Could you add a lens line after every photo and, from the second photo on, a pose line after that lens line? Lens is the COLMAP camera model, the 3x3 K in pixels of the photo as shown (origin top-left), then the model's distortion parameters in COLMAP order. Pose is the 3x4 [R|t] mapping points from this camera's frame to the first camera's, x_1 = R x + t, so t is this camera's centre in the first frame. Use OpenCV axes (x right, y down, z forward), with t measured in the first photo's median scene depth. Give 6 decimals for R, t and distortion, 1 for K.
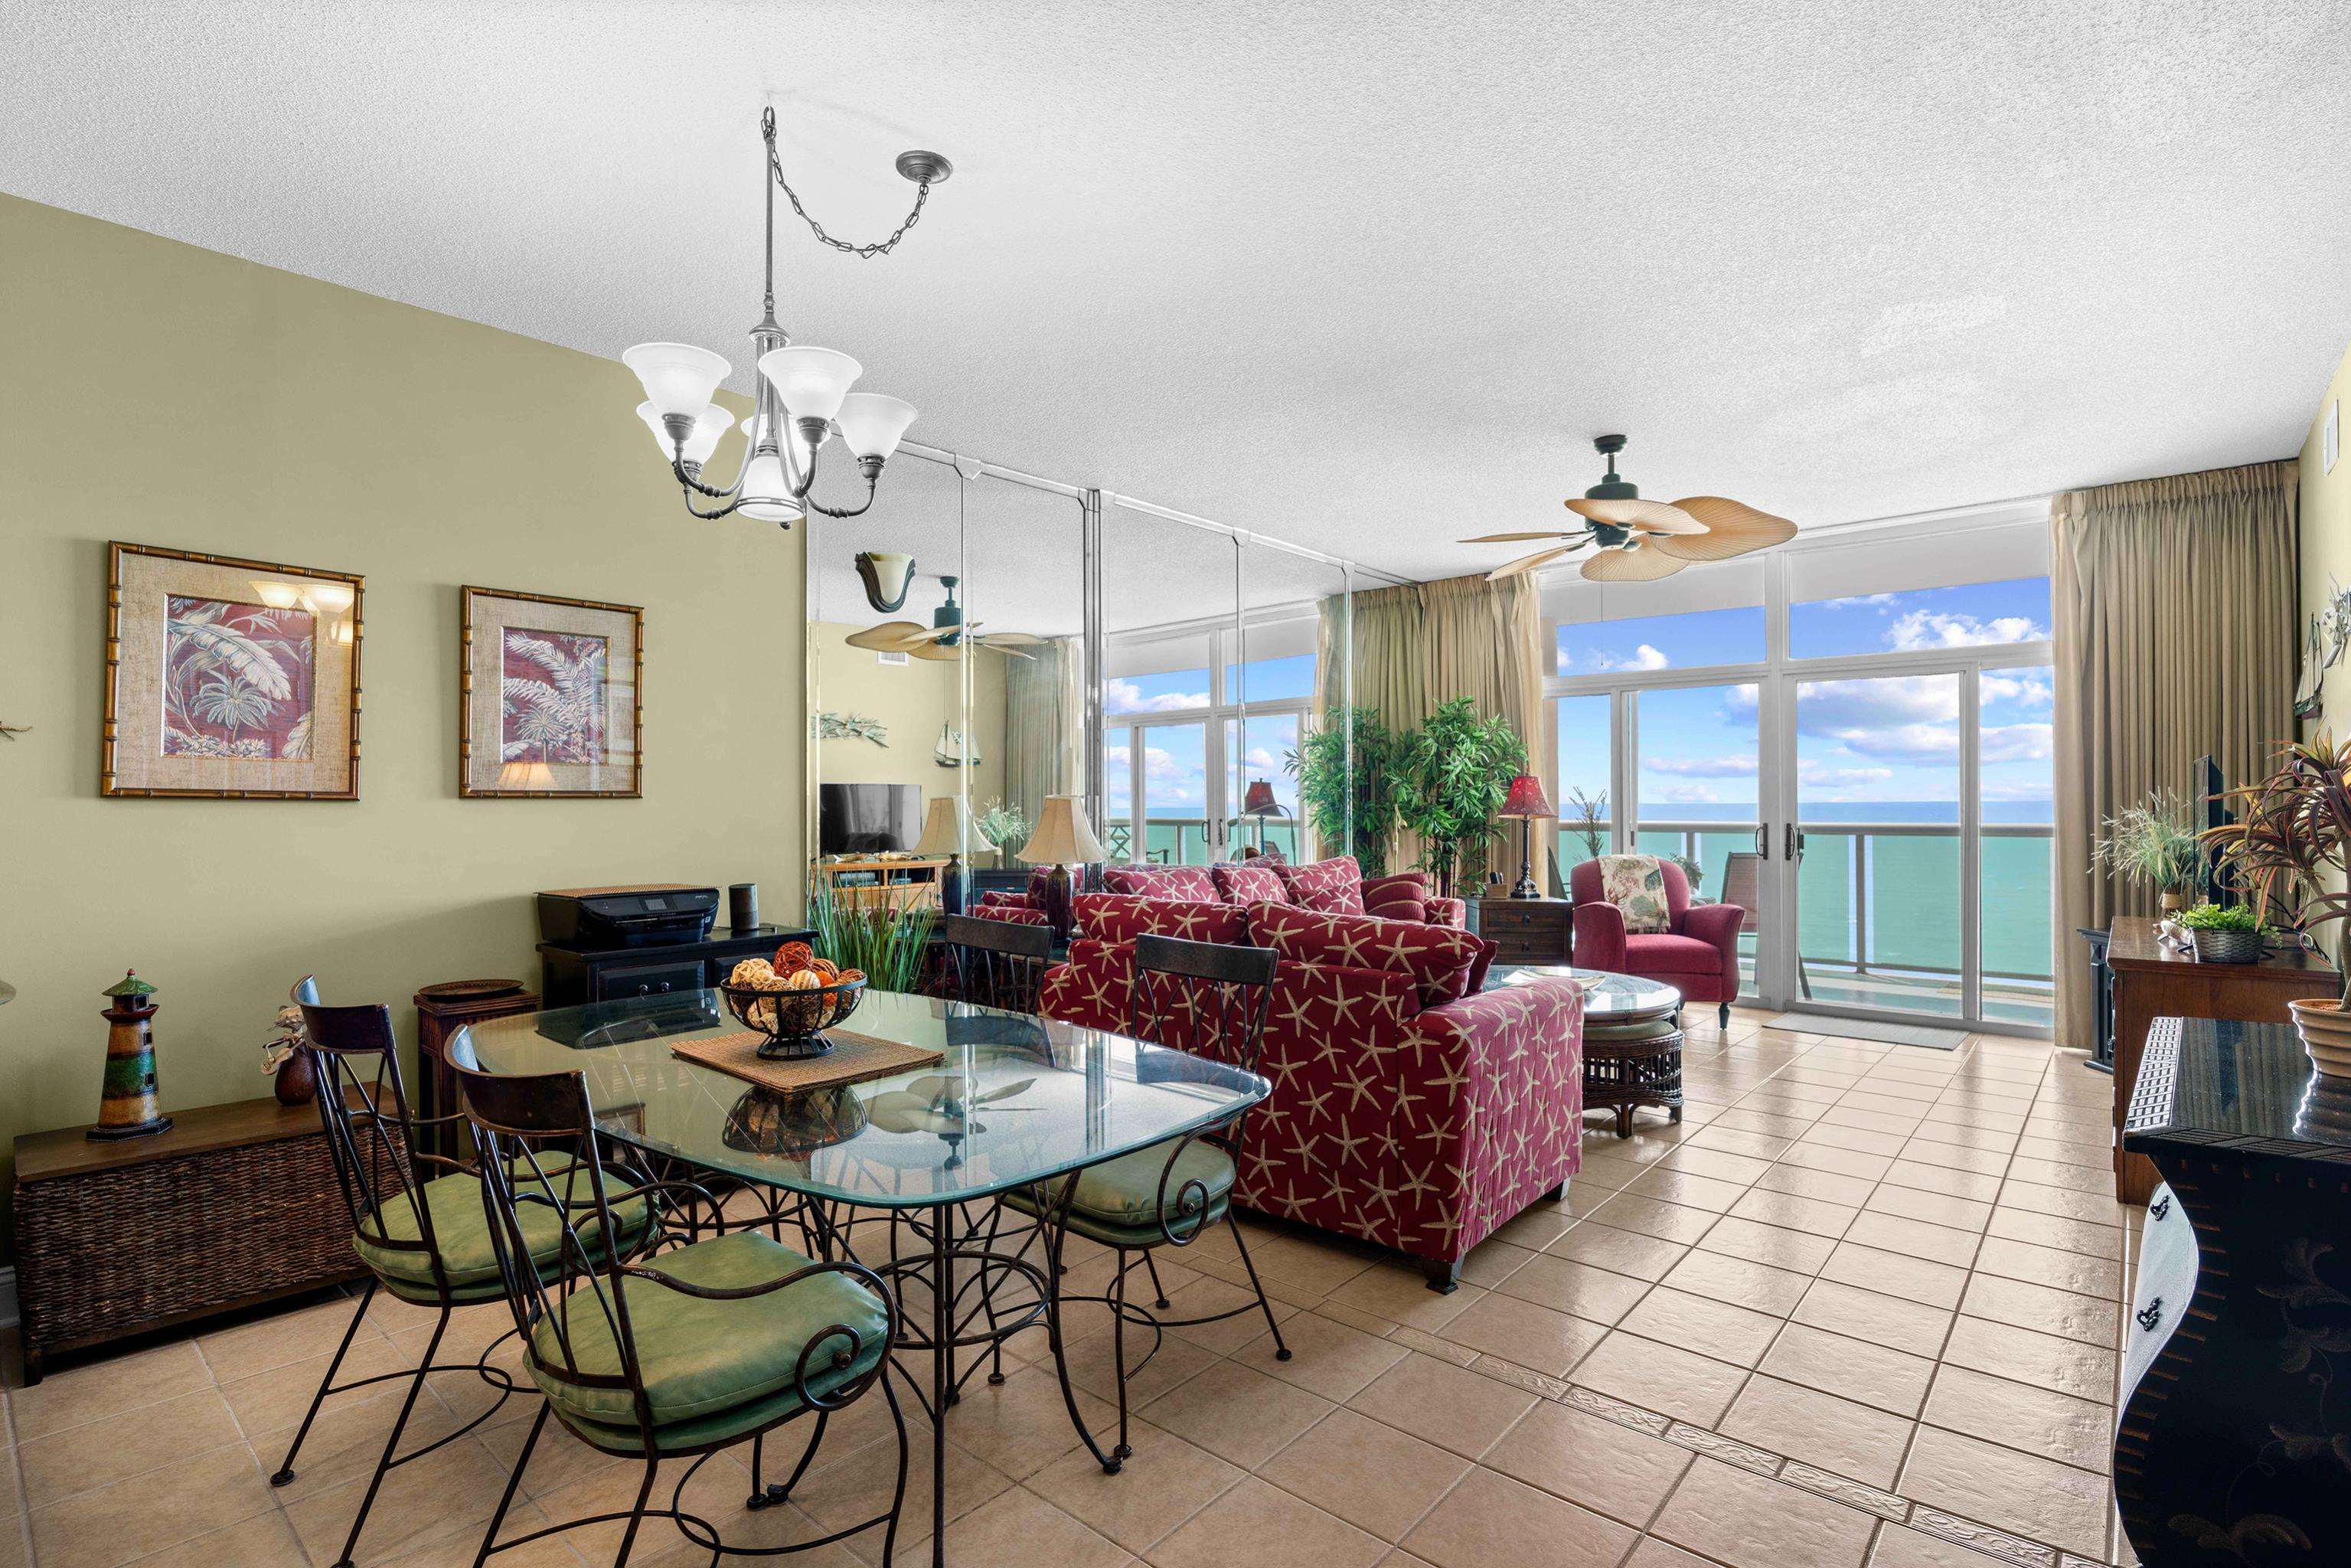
lens RADIAL K [[1107.7, 0, 1179.4], [0, 1107.7, 795.2], [0, 0, 1]] dist [-0.018525, 0.001034]
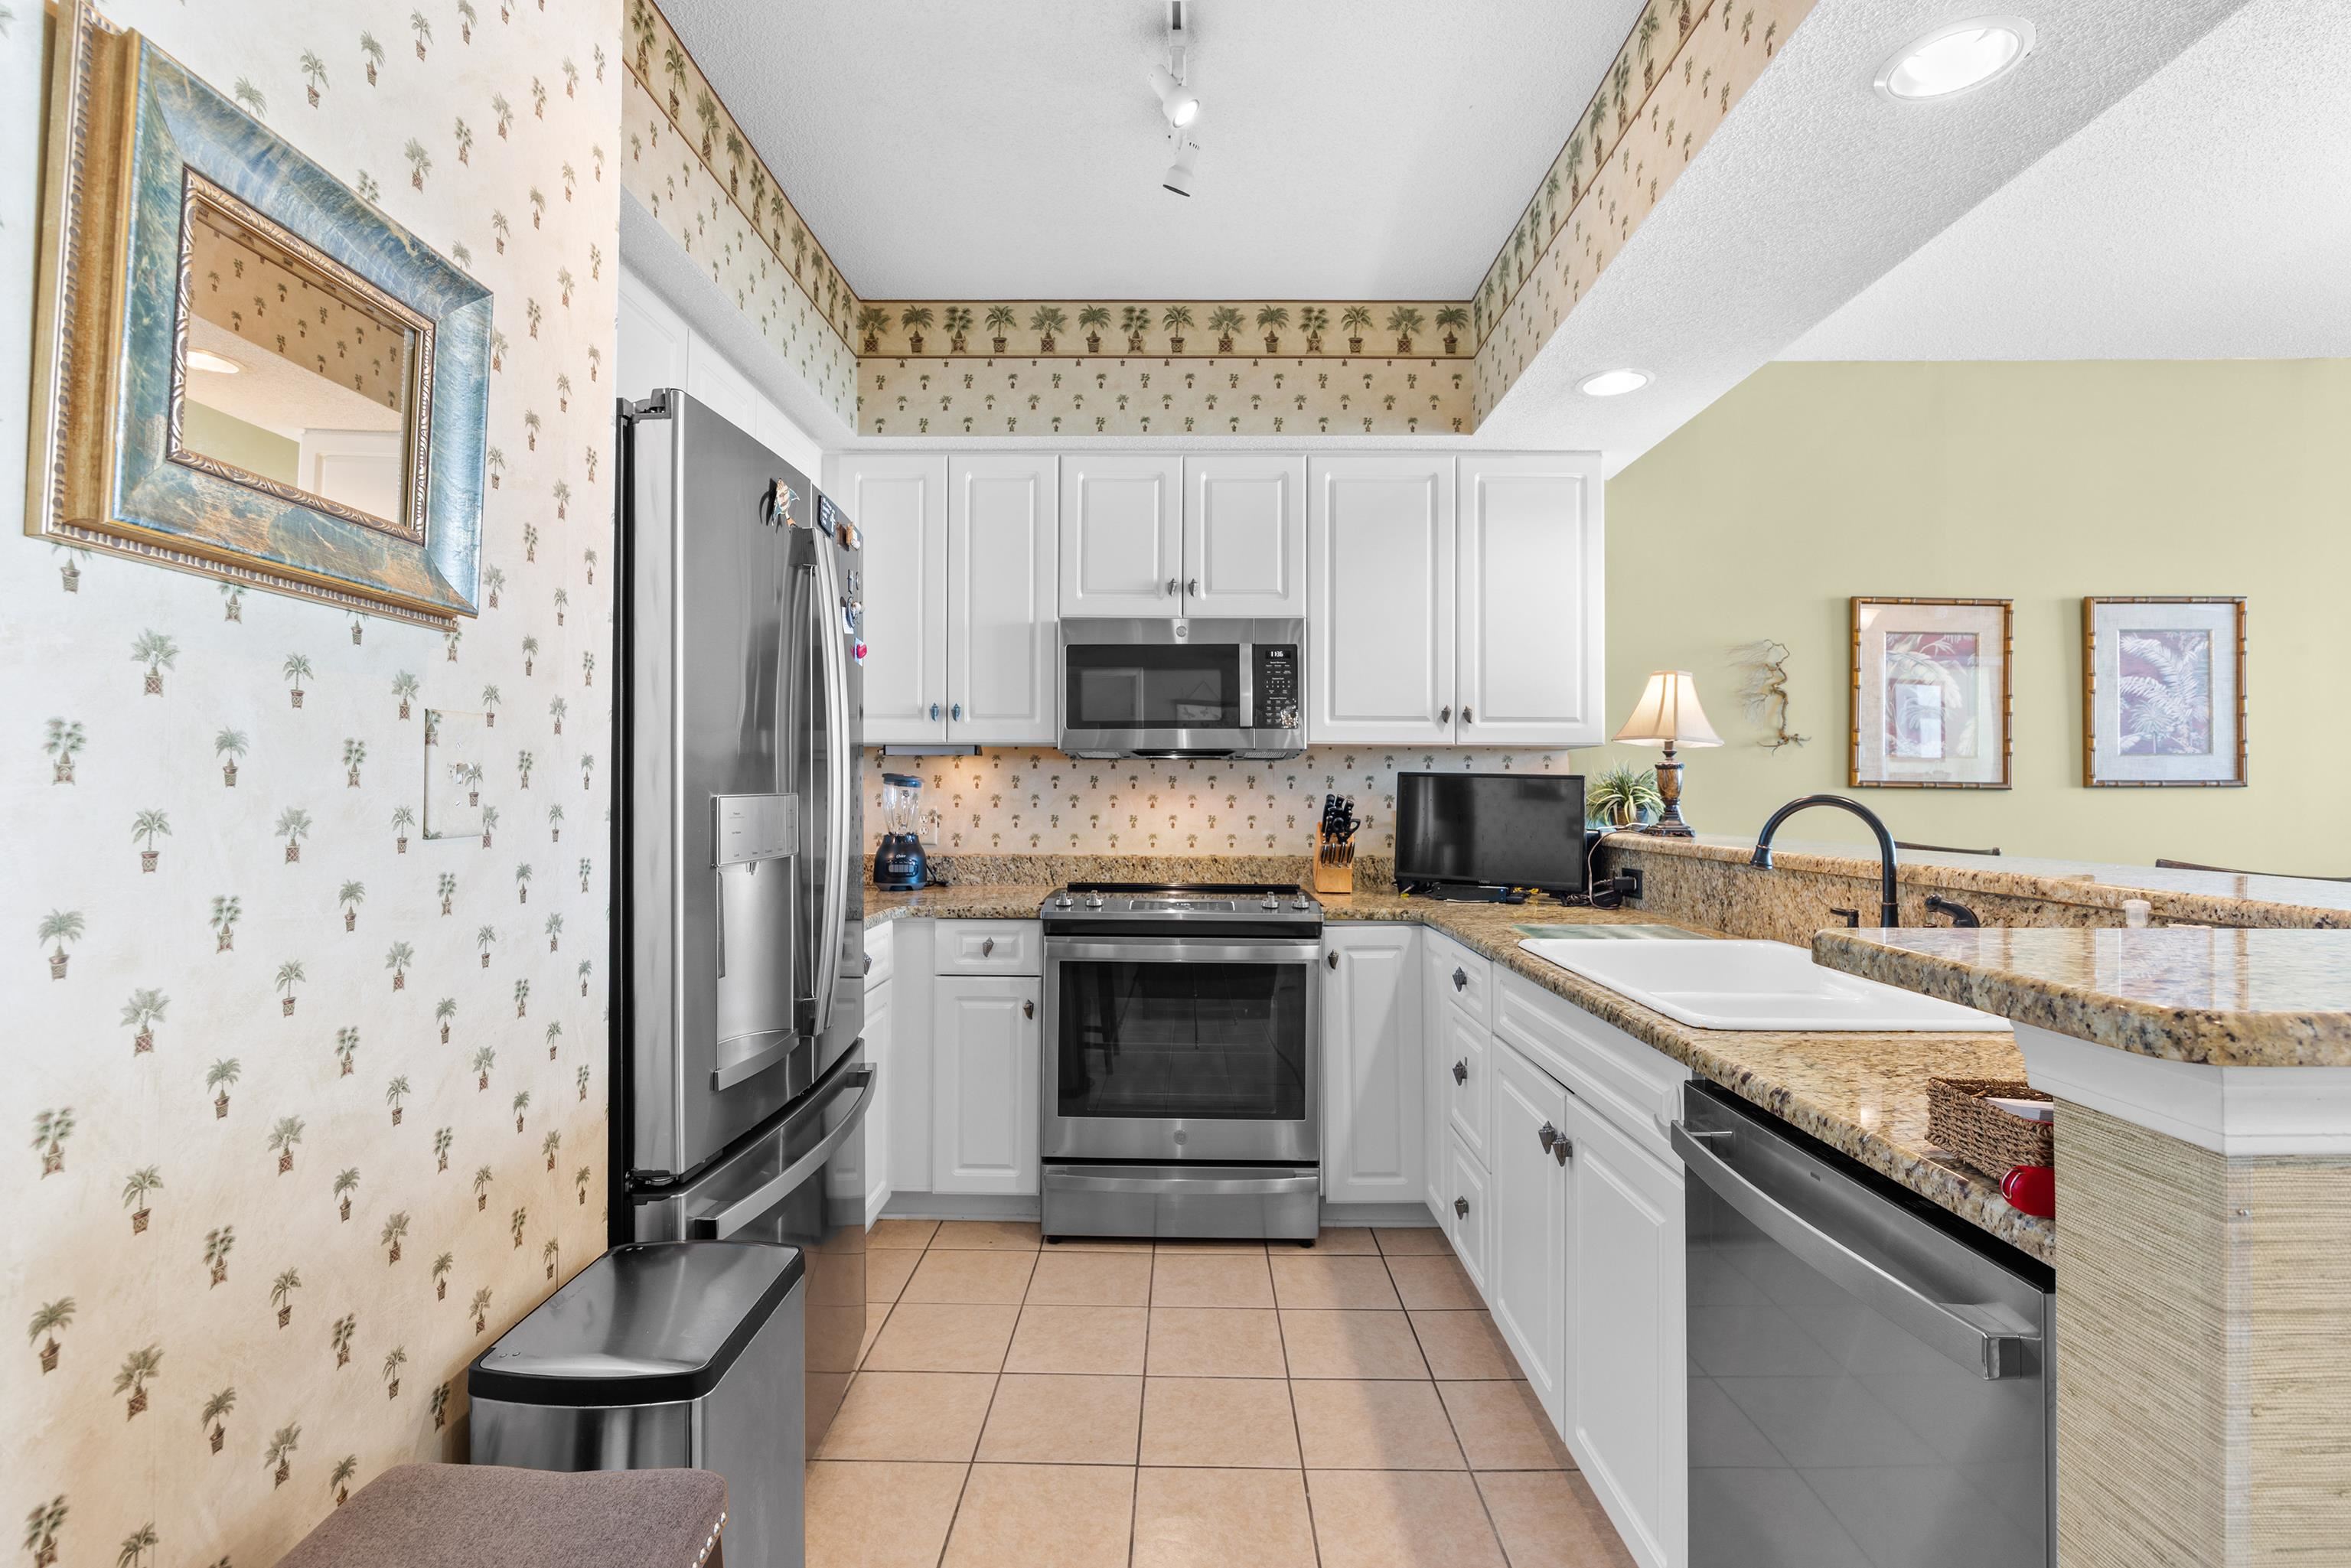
lens RADIAL K [[1088.1, 0, 1174.6], [0, 1088.1, 786.3], [0, 0, 1]] dist [-0.017723, 0.000735]
pose [[0.646116, -0.001725, -0.763237, -0.300163], [0.005167, 0.999984, 0.002113, -0.004077], [0.763221, -0.005309, 0.646115, -0.294803]]
